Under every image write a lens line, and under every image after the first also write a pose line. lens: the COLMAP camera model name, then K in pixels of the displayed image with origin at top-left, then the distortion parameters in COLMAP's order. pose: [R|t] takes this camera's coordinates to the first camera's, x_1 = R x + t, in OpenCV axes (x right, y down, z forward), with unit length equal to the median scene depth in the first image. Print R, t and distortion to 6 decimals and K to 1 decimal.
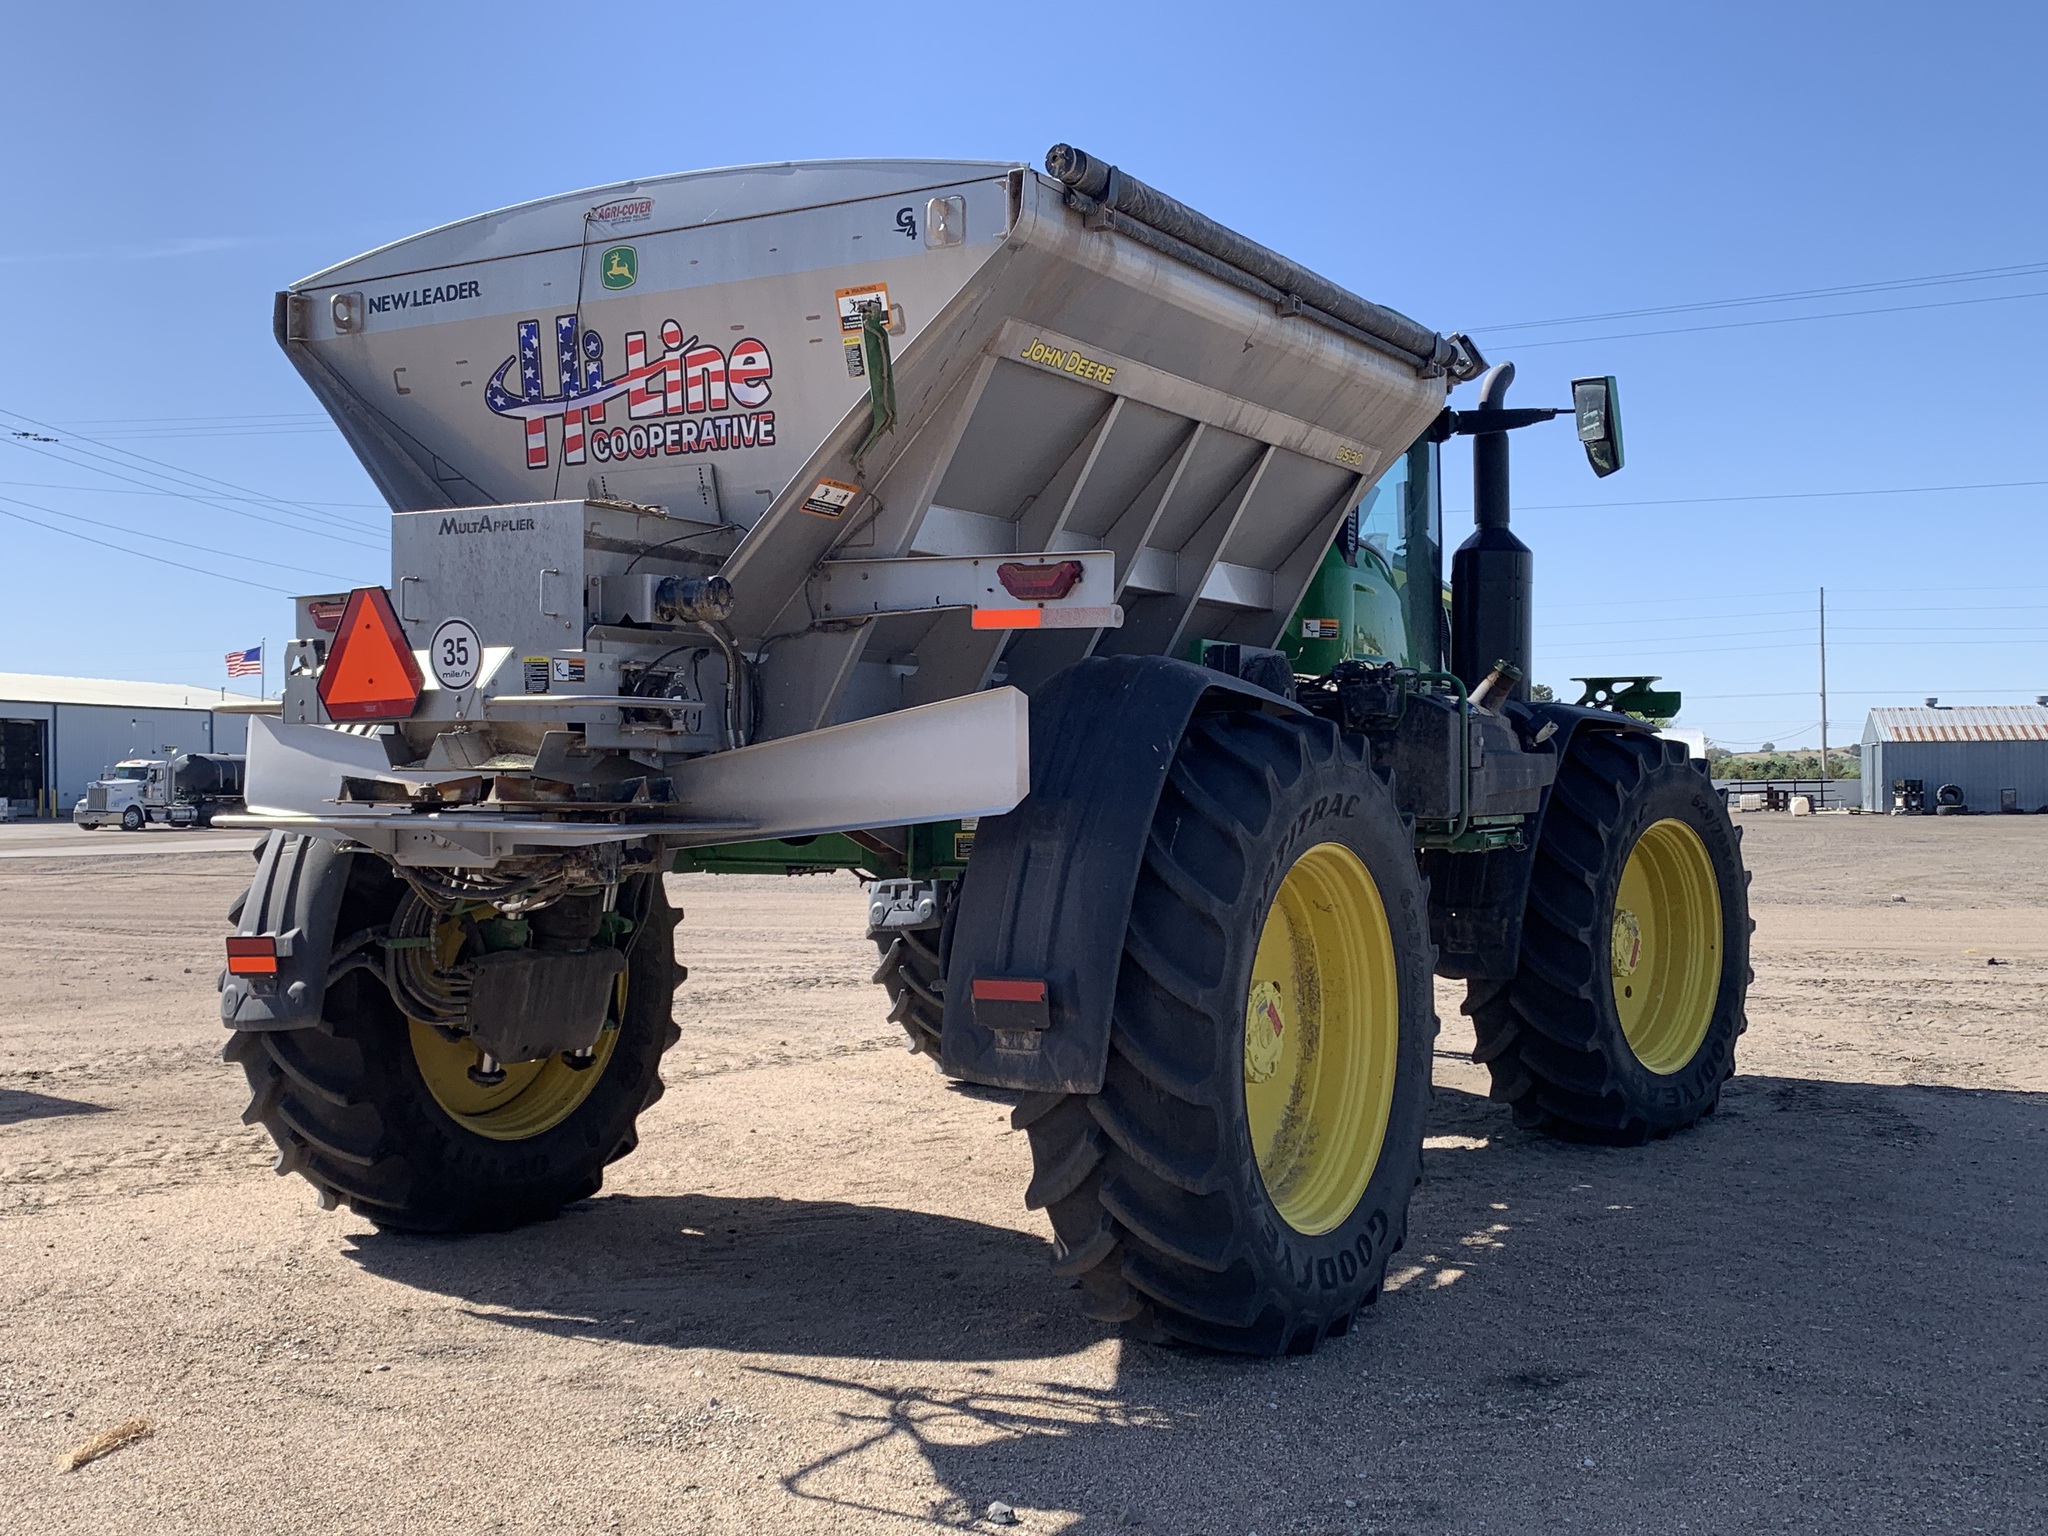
lens RADIAL K [[2123.7, 0, 1033.8], [0, 2123.7, 781.0], [0, 0, 1]] dist [0.048940, 0.000000]
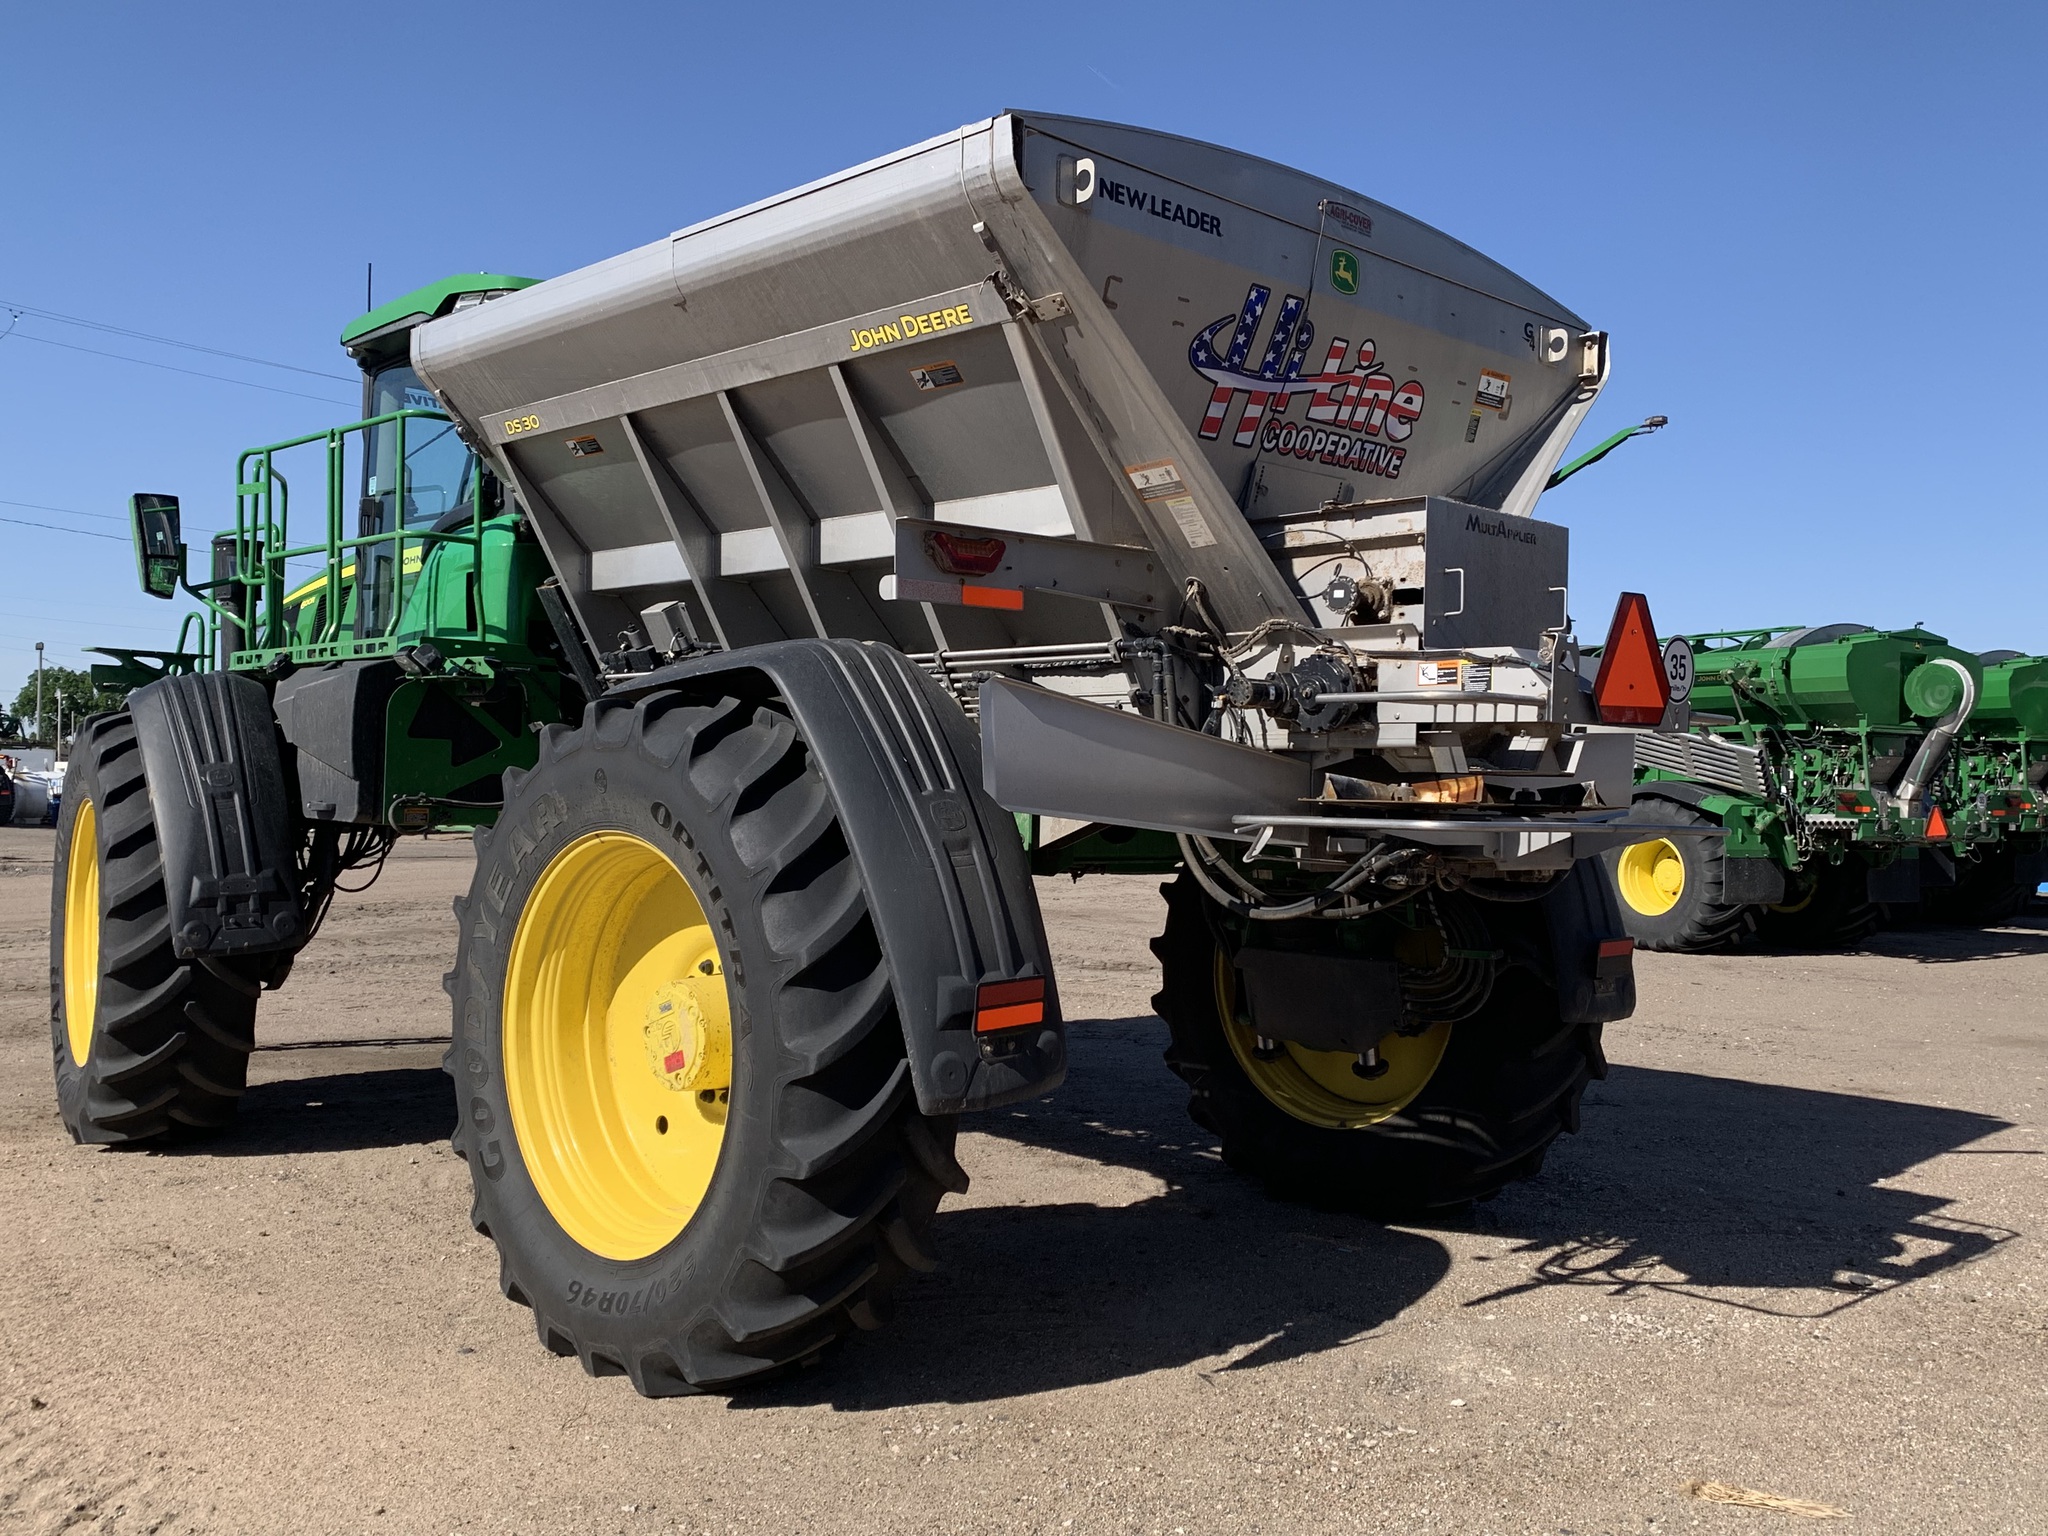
lens RADIAL K [[1832.0, 0, 1018.9], [0, 1832.0, 769.0], [0, 0, 1]] dist [0.088616, -0.013610]
pose [[0.286043, 0.019955, 0.958009, -1.062416], [-0.022209, 0.999653, -0.014191, 0.009887], [-0.957959, -0.017217, 0.286387, 0.887496]]
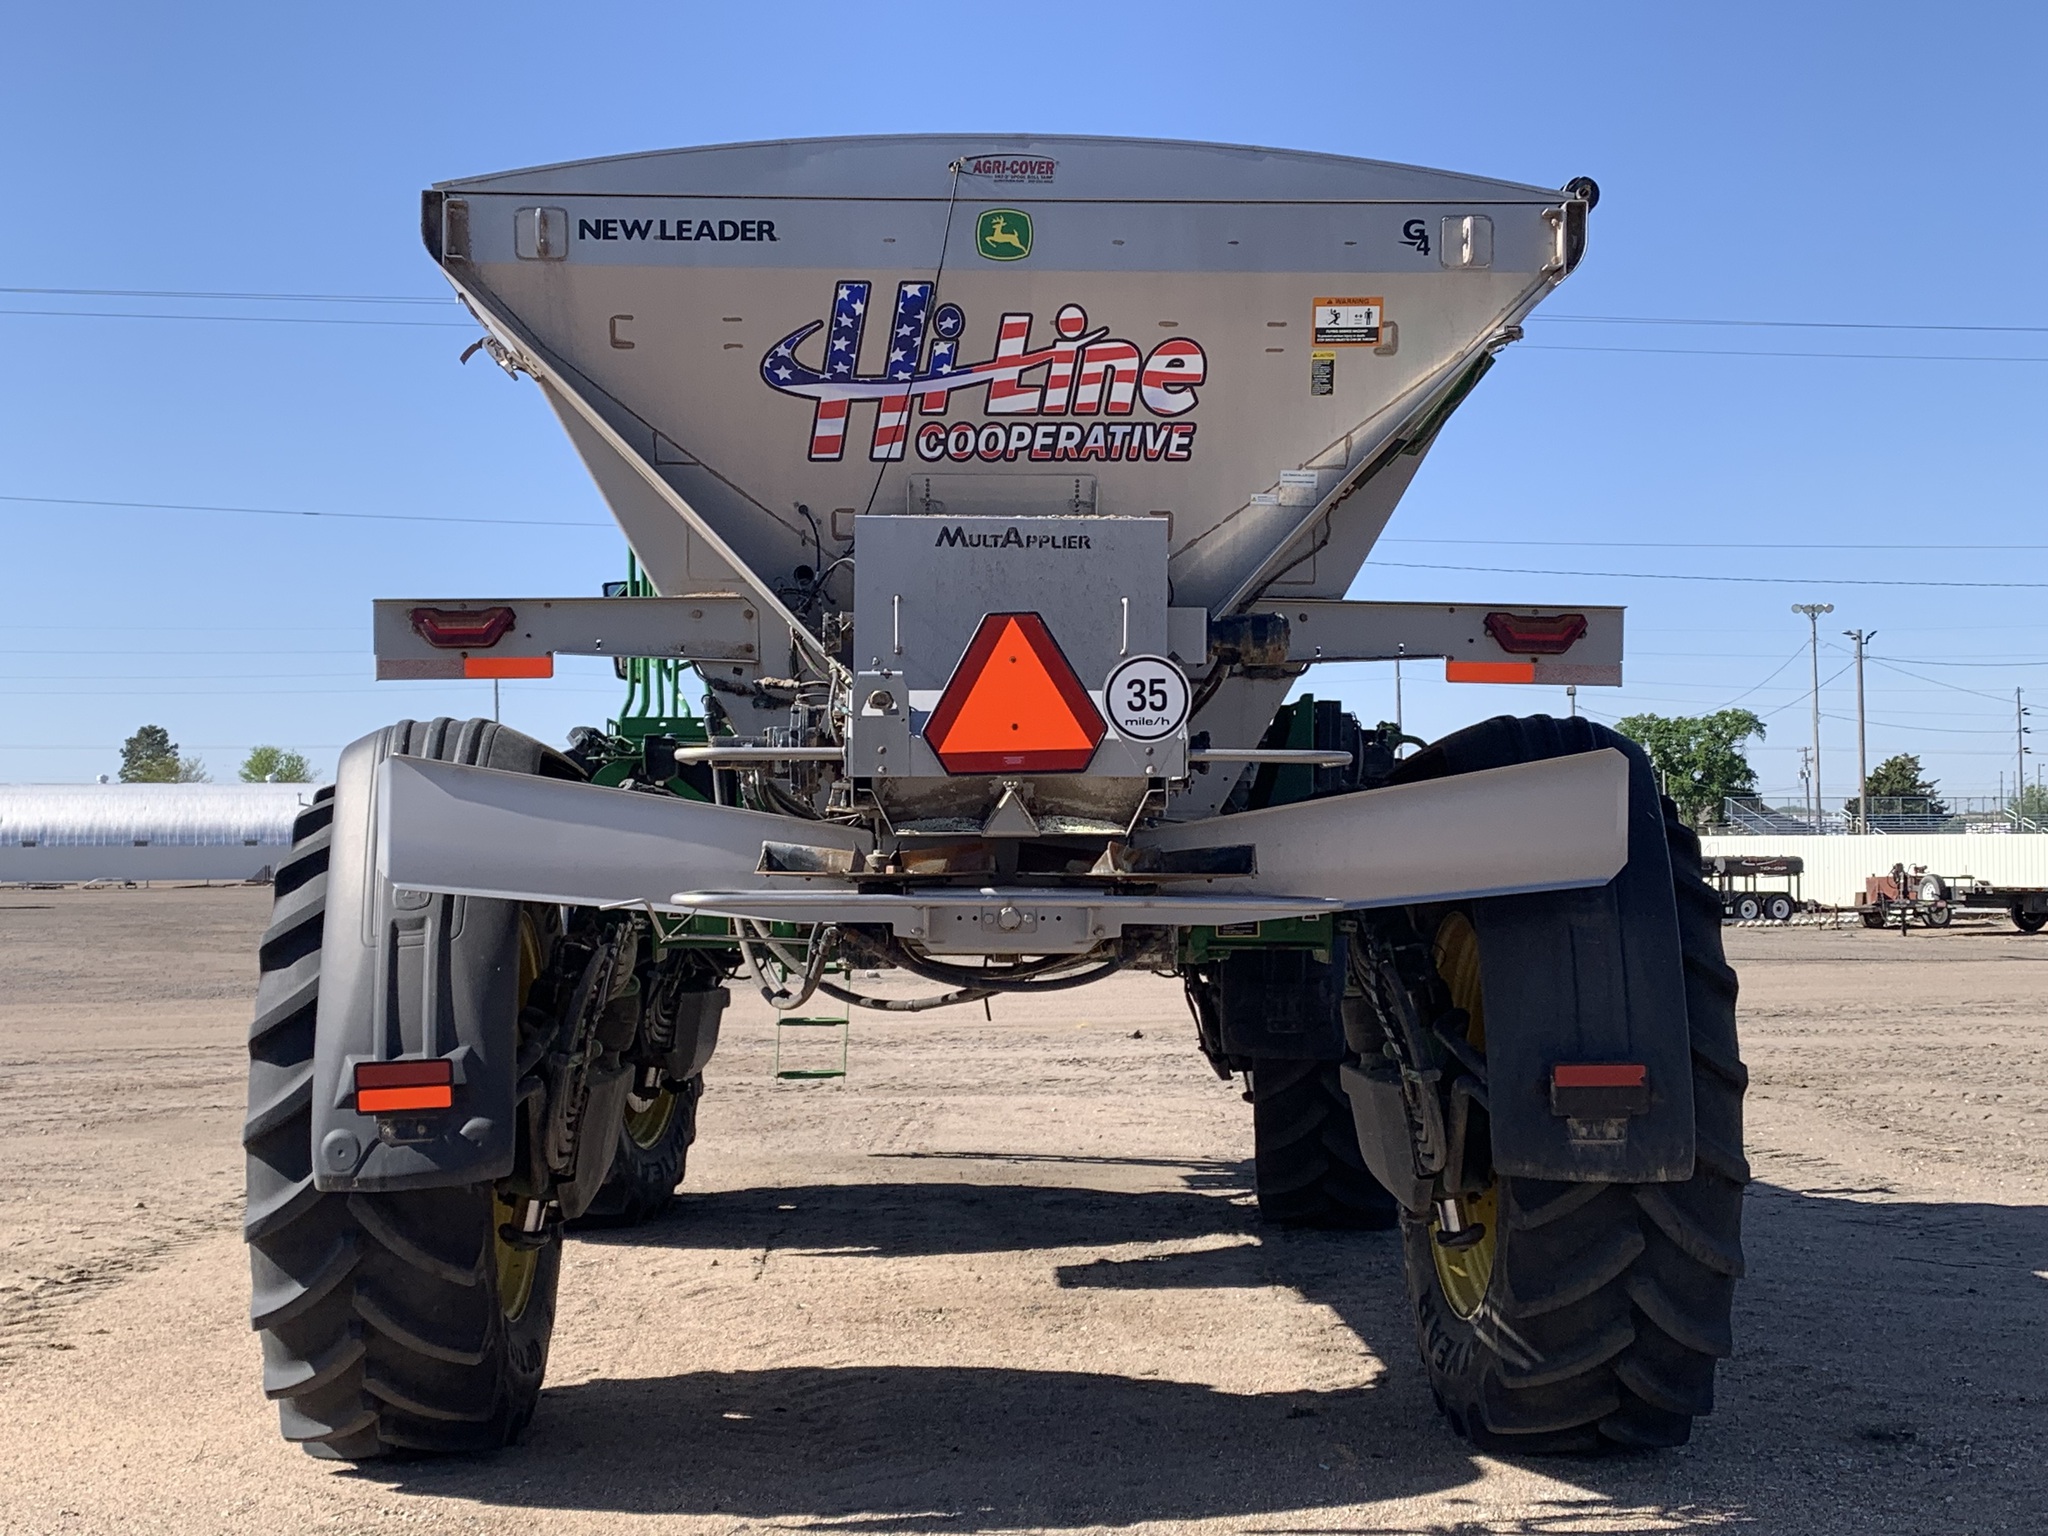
lens RADIAL K [[2632.4, 0, 1010.4], [0, 2632.4, 768.8], [0, 0, 1]] dist [0.113887, 0.000000]
pose [[0.853693, 0.017437, 0.520485, -0.722524], [-0.001643, 0.999525, -0.030791, 0.000488], [-0.520775, 0.025431, 0.853315, 0.119795]]
